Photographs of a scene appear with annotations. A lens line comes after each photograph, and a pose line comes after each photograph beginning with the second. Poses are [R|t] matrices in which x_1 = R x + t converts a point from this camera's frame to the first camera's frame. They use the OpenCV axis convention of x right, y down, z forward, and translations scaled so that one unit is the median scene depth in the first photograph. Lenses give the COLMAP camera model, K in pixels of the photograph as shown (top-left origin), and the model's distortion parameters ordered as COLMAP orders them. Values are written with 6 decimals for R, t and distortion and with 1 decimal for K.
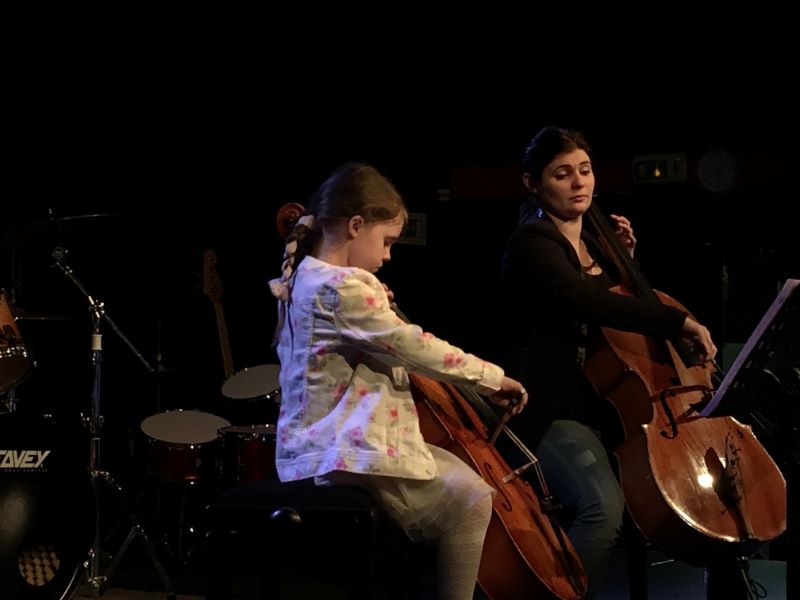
lens RADIAL K [[1824.4, 0, 380.5], [0, 1824.4, 287.7], [0, 0, 1]] dist [0.008345, 0.000000]
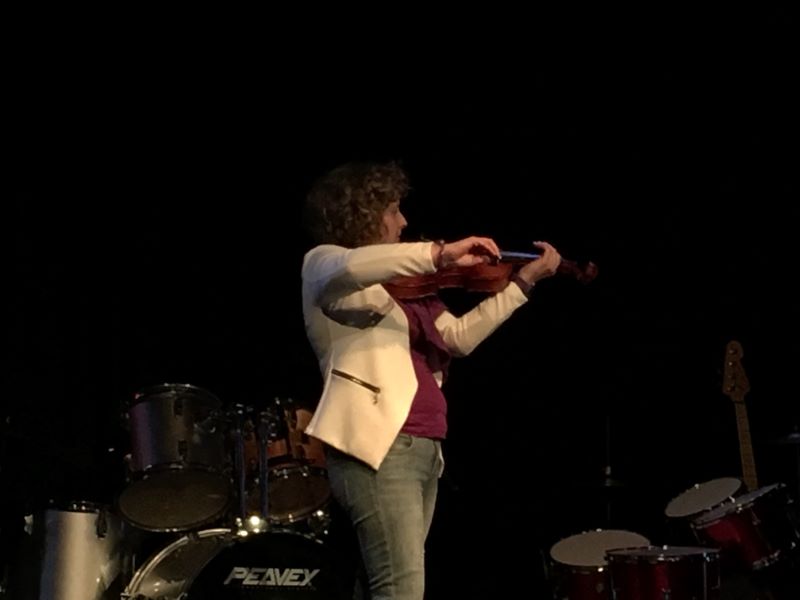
lens RADIAL K [[2824.8, 0, 402.9], [0, 2824.8, 298.3], [0, 0, 1]] dist [-0.058798, 0.000000]
pose [[0.881617, -0.036806, -0.470529, 0.607936], [0.030072, 0.999309, -0.021822, -0.026062], [0.471007, 0.005089, 0.882115, -0.367676]]
